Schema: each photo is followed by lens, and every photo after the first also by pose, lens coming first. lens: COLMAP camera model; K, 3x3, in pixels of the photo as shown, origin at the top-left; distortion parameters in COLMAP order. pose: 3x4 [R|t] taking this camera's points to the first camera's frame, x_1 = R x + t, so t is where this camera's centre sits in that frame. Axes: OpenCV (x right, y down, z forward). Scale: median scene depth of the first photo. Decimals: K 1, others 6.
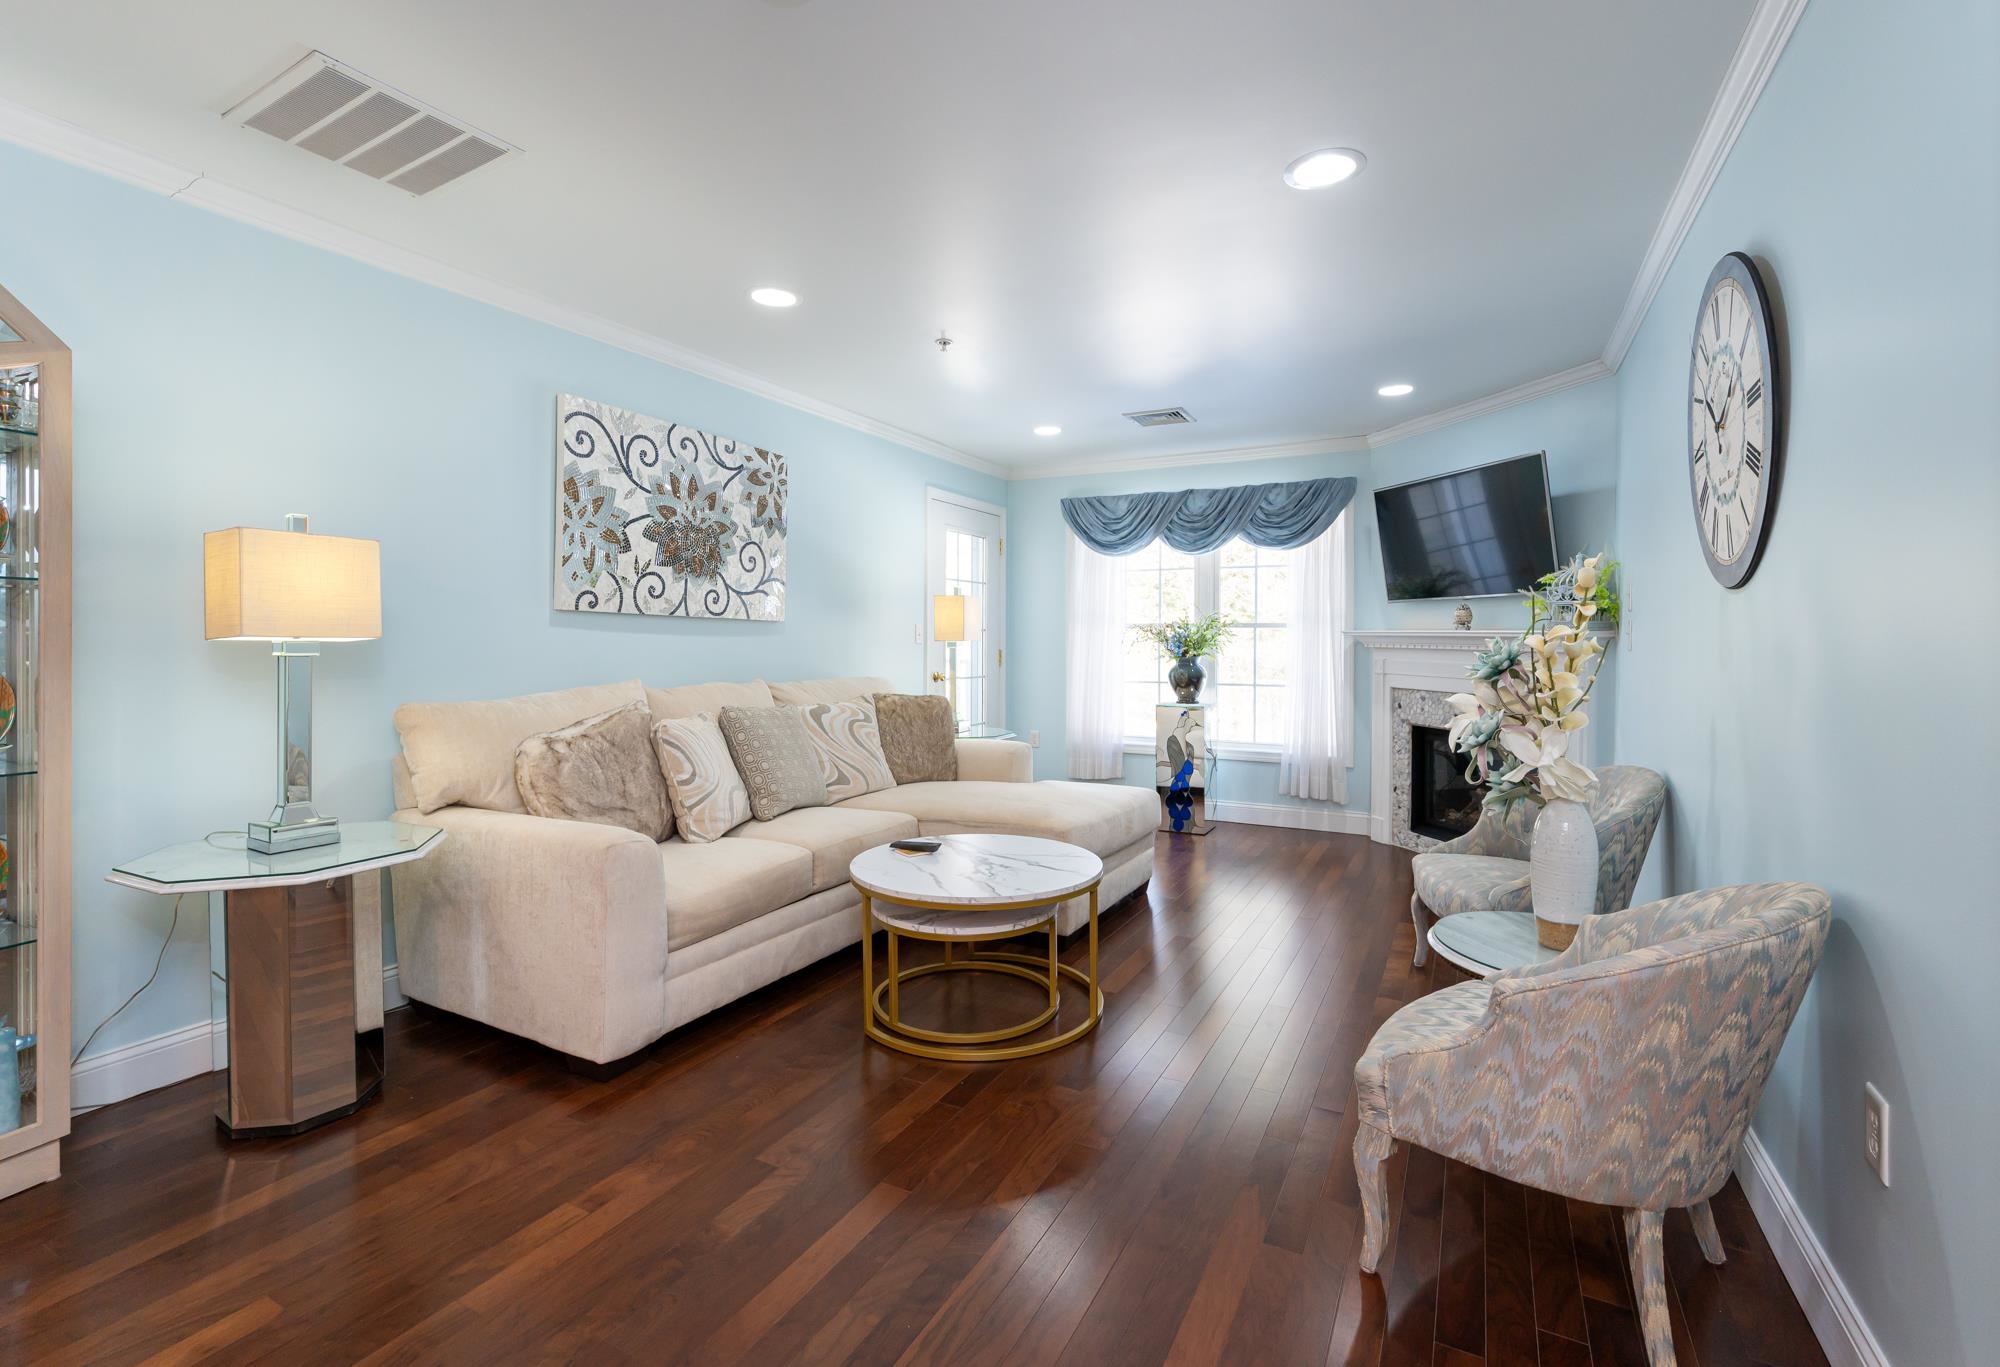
lens RADIAL K [[904.1, 0, 1000.8], [0, 904.1, 642.6], [0, 0, 1]] dist [-0.002452, -0.000268]
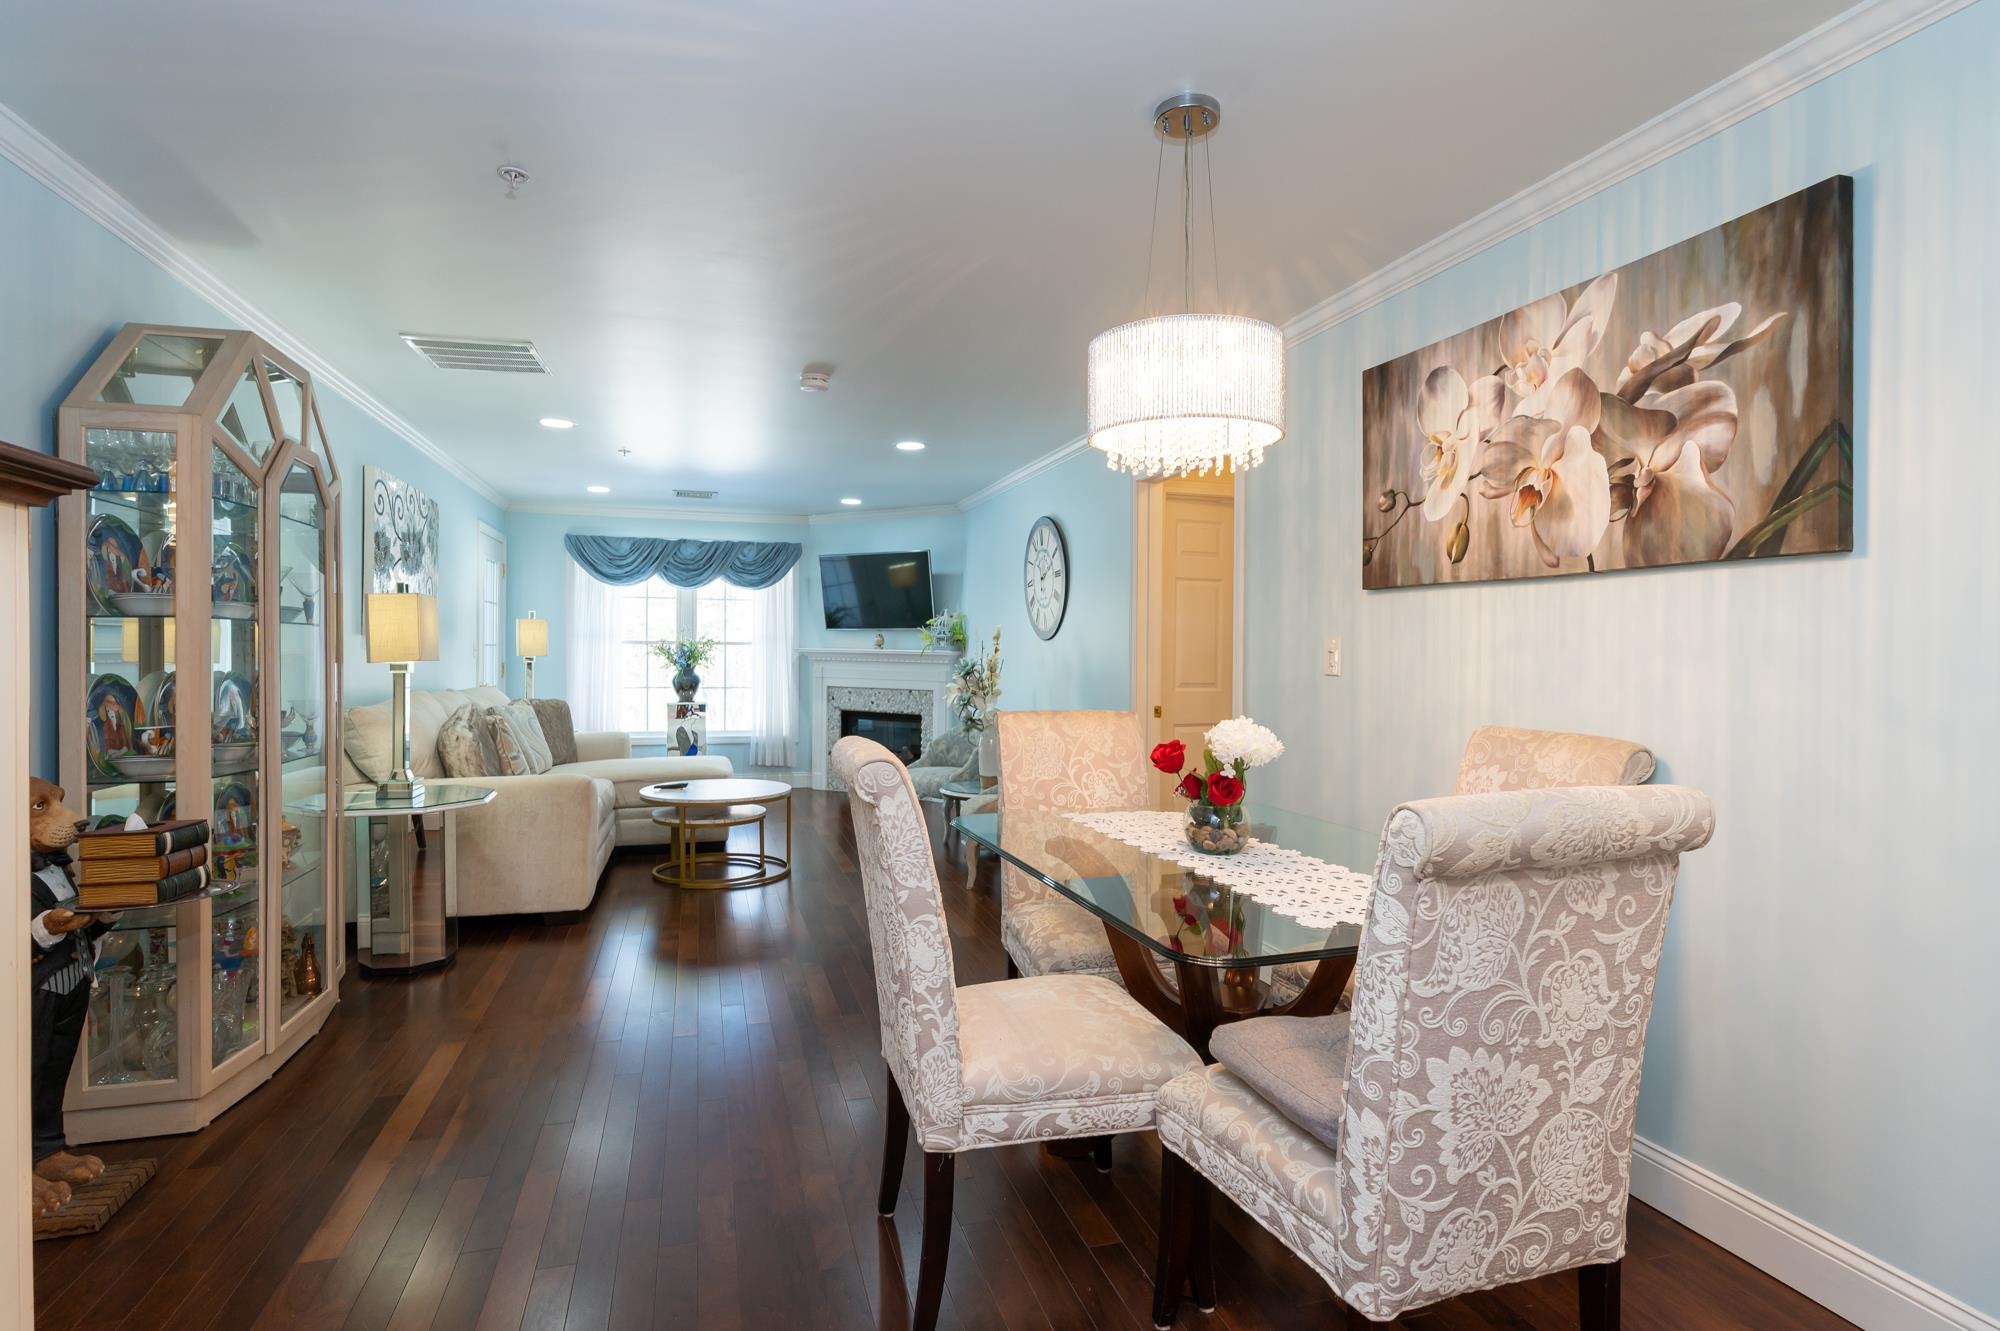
lens RADIAL K [[1014.8, 0, 1000.0], [0, 1014.8, 665.5], [0, 0, 1]] dist [-0.000945, 0.000067]
pose [[0.714341, -0.008396, 0.699748, -0.548836], [-0.003973, 0.999863, 0.016052, -0.013435], [-0.699787, -0.014247, 0.714210, -0.414307]]
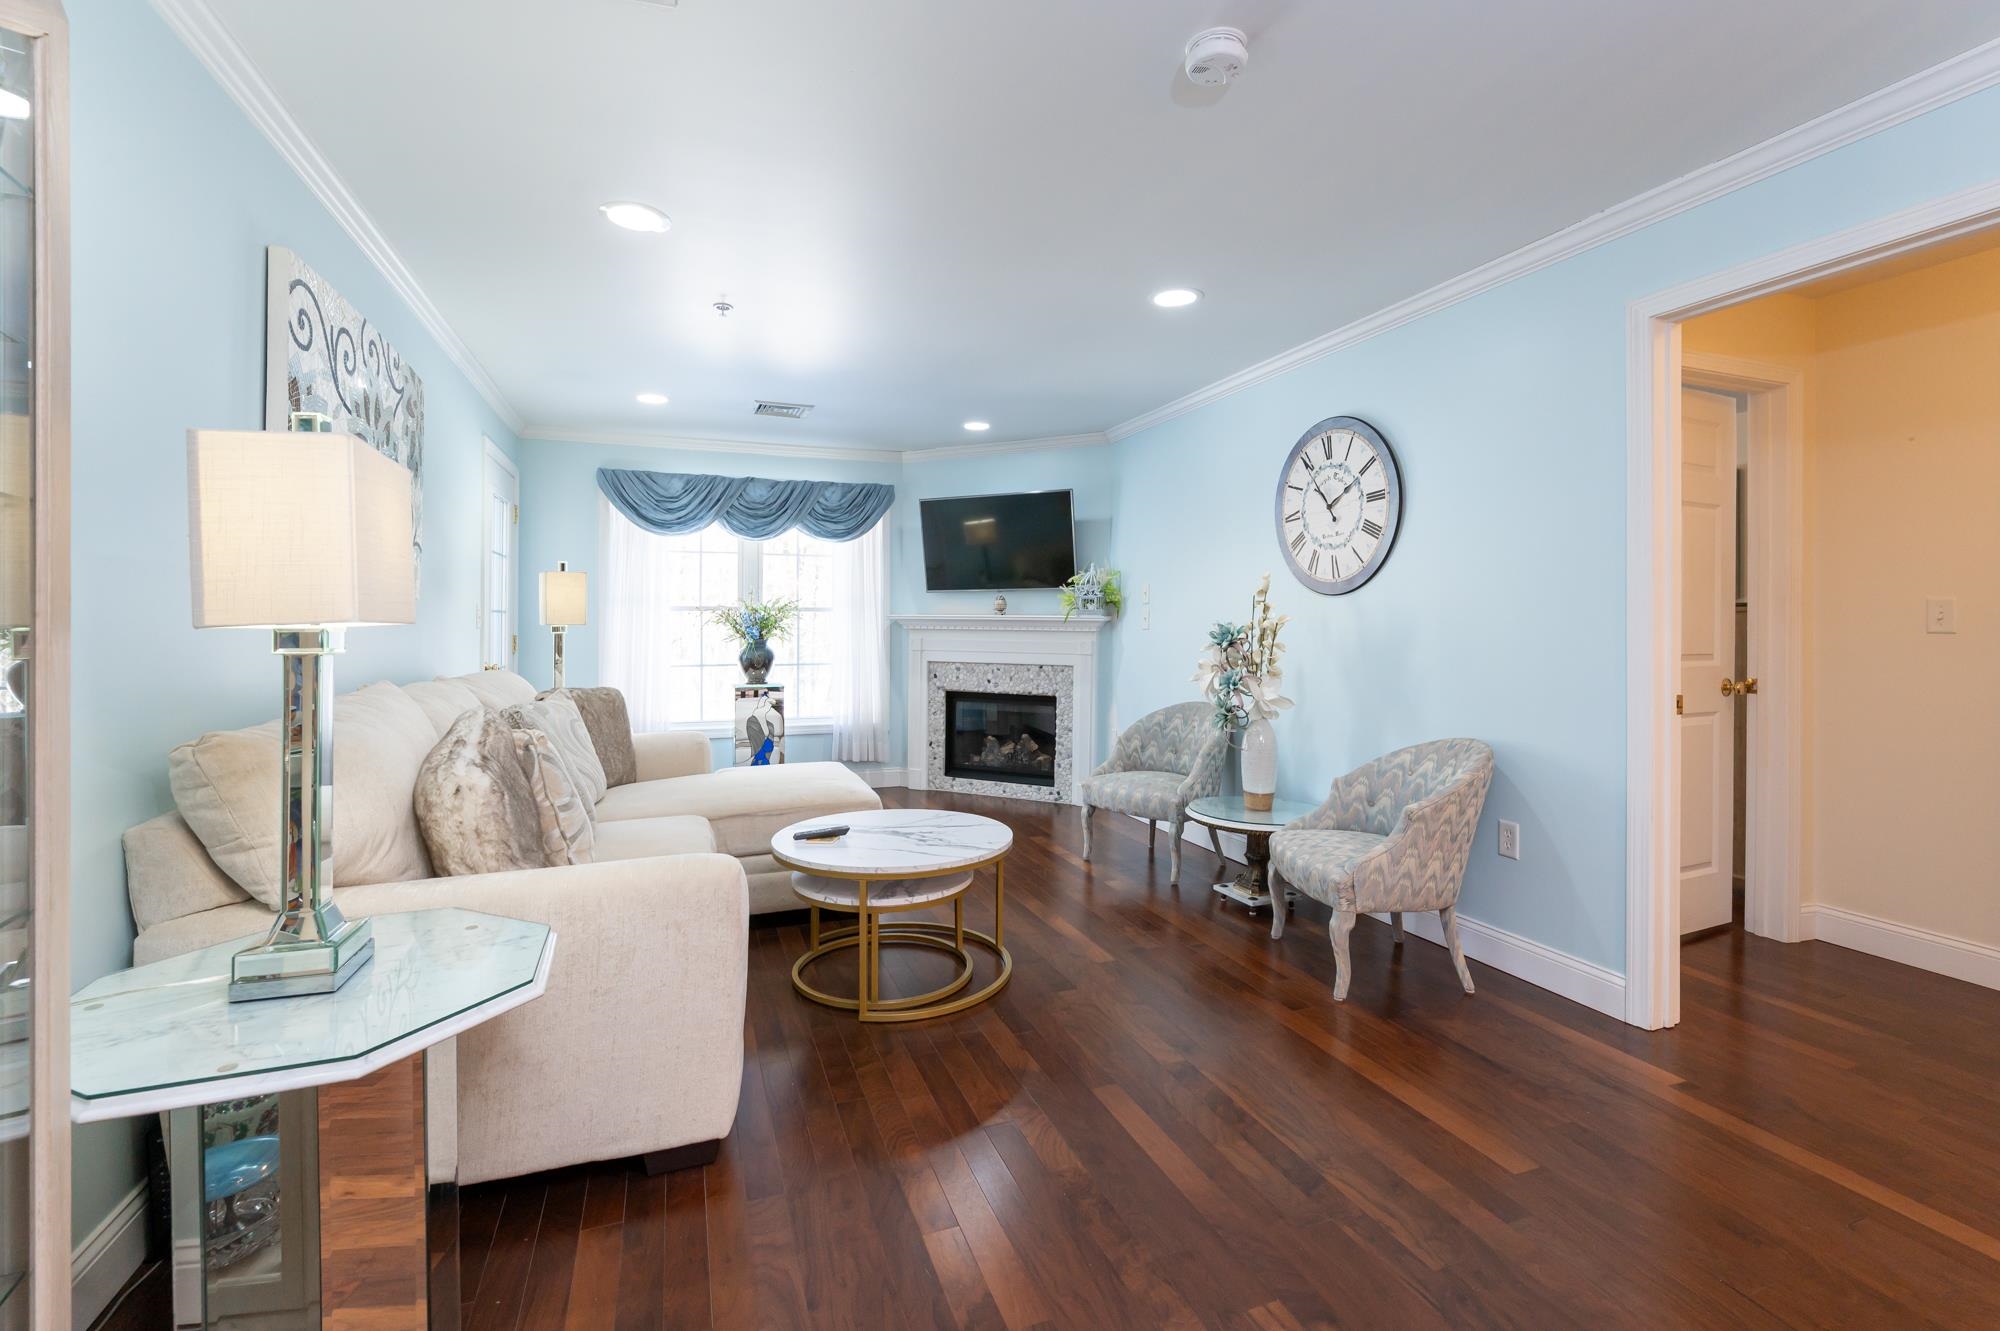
lens RADIAL K [[888.4, 0, 1009.3], [0, 888.4, 624.9], [0, 0, 1]] dist [-0.000231, -0.000130]
pose [[0.662834, -0.003663, 0.748757, -0.396088], [0.003033, 0.999993, 0.002207, -0.002334], [-0.748760, 0.000808, 0.662841, 0.118510]]
